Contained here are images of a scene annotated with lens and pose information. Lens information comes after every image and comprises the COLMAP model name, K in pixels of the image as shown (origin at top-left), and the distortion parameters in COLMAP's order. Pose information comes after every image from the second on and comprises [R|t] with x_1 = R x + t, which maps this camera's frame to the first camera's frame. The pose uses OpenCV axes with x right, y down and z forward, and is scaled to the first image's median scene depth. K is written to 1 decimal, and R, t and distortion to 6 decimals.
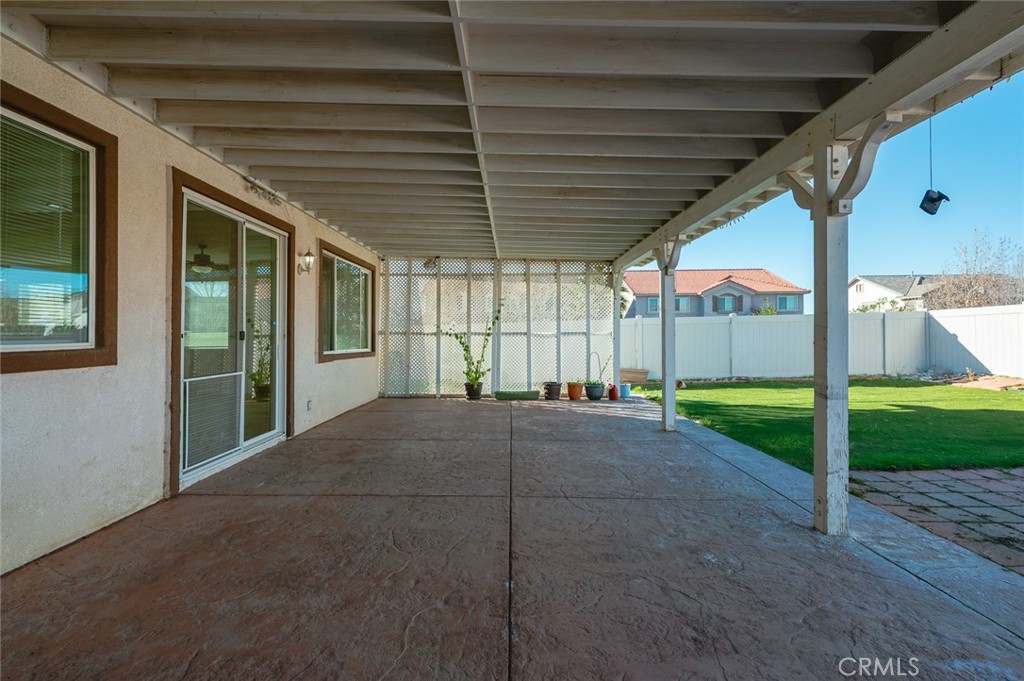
lens RADIAL K [[459.9, 0, 510.3], [0, 459.9, 324.8], [0, 0, 1]] dist [0.000270, 0.000068]
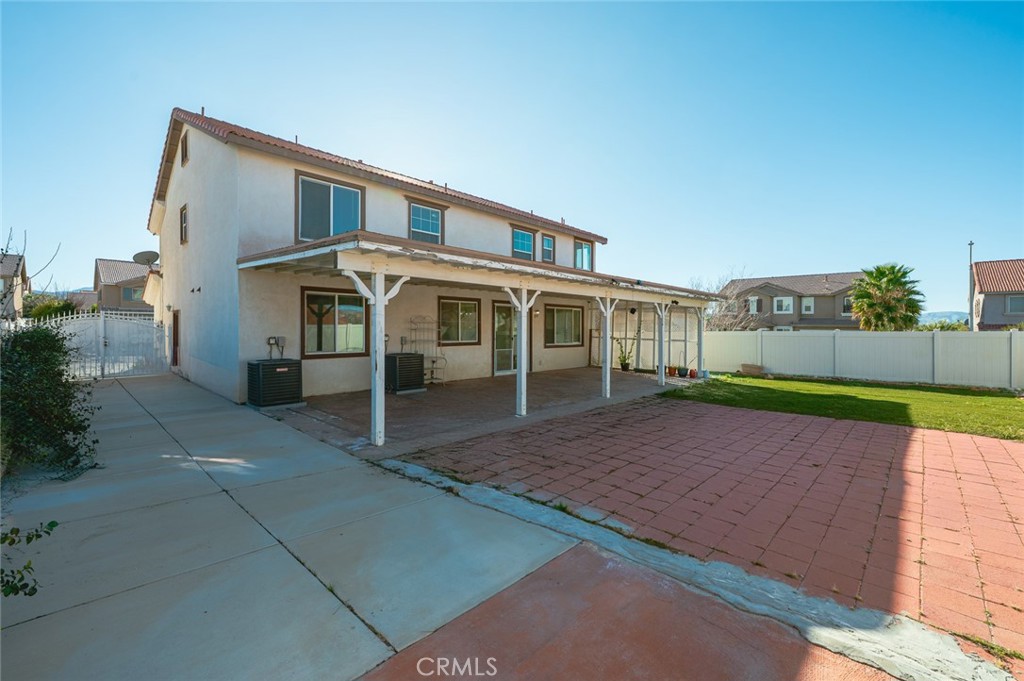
lens RADIAL K [[430.4, 0, 514.4], [0, 430.4, 337.0], [0, 0, 1]] dist [-0.000587, -0.000288]
pose [[0.730549, 0.033368, -0.682044, 0.851443], [-0.004567, 0.999022, 0.043984, -0.067989], [0.682844, -0.029018, 0.729987, -0.707528]]
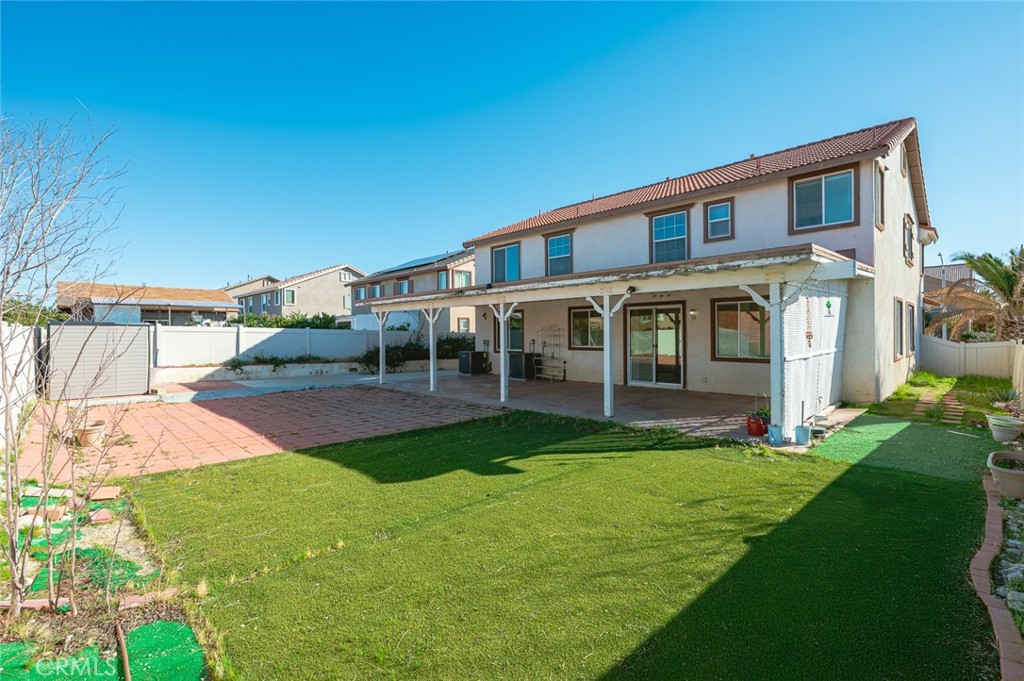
lens RADIAL K [[458.1, 0, 512.0], [0, 458.1, 340.5], [0, 0, 1]] dist [-0.001522, -0.000357]
pose [[-0.705892, 0.027023, -0.707804, 1.111733], [0.027817, 0.999559, 0.010420, -0.034360], [0.707773, -0.012333, -0.706332, 1.256828]]
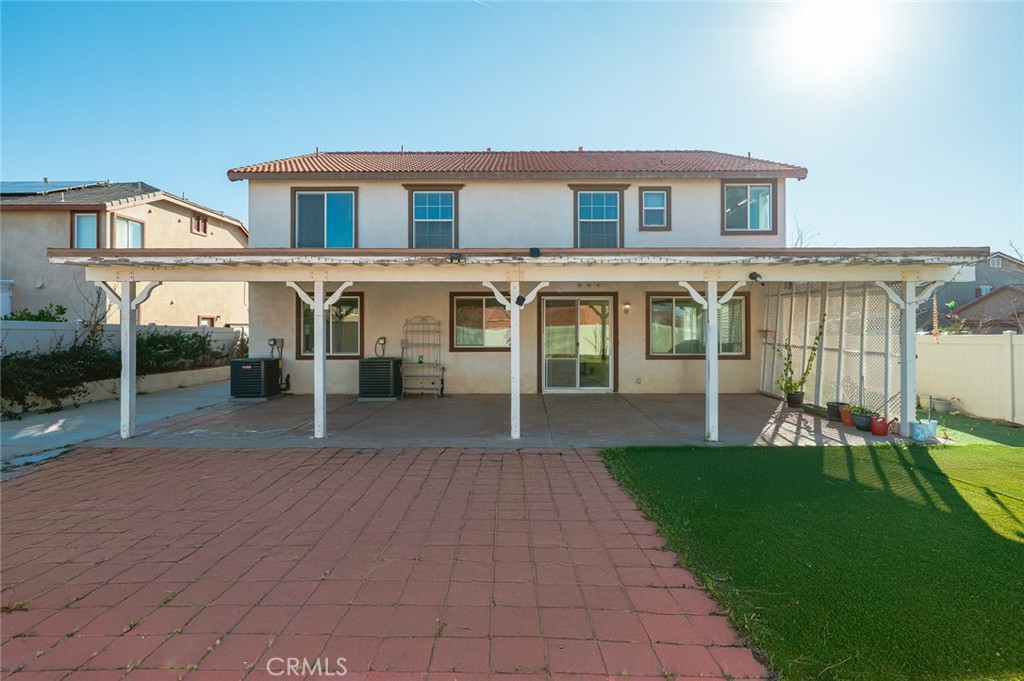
lens RADIAL K [[496.5, 0, 512.0], [0, 496.5, 340.5], [0, 0, 1]] dist [-0.002983, -0.000342]
pose [[0.005550, 0.039719, -0.999195, 1.096265], [0.019016, 0.999026, 0.039818, -0.056891], [0.999804, -0.019222, 0.004790, 0.321387]]
